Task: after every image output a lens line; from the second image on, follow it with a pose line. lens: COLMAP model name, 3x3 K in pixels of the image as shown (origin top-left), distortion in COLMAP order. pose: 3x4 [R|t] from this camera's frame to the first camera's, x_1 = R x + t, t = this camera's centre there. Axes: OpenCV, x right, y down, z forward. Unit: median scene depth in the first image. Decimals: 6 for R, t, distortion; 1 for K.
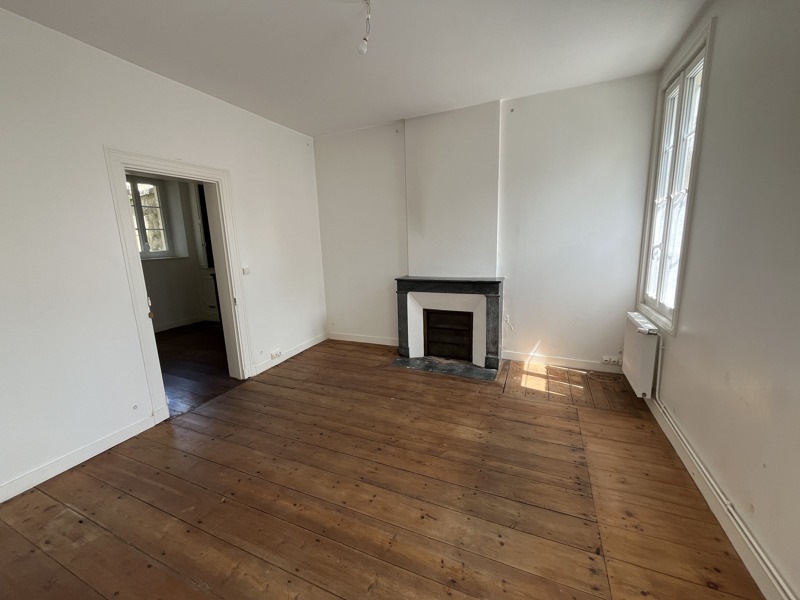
lens RADIAL K [[320.8, 0, 400.0], [0, 320.8, 300.0], [0, 0, 1]] dist [0.000663, -0.000012]
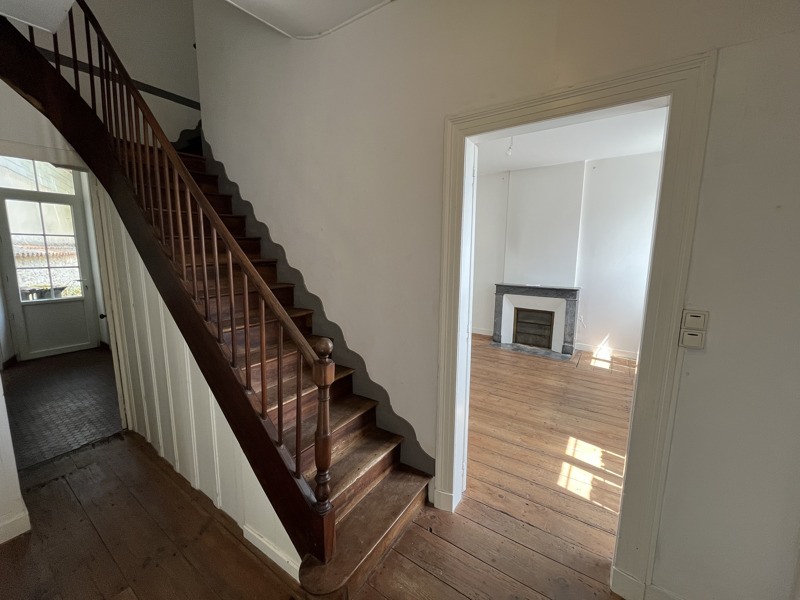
lens RADIAL K [[324.5, 0, 400.0], [0, 324.5, 300.0], [0, 0, 1]] dist [-0.002036, -0.000124]
pose [[0.983097, 0.066958, -0.170400, -0.187693], [-0.073808, 0.996686, -0.034183, 0.086466], [0.167546, 0.046182, 0.984782, -0.470462]]
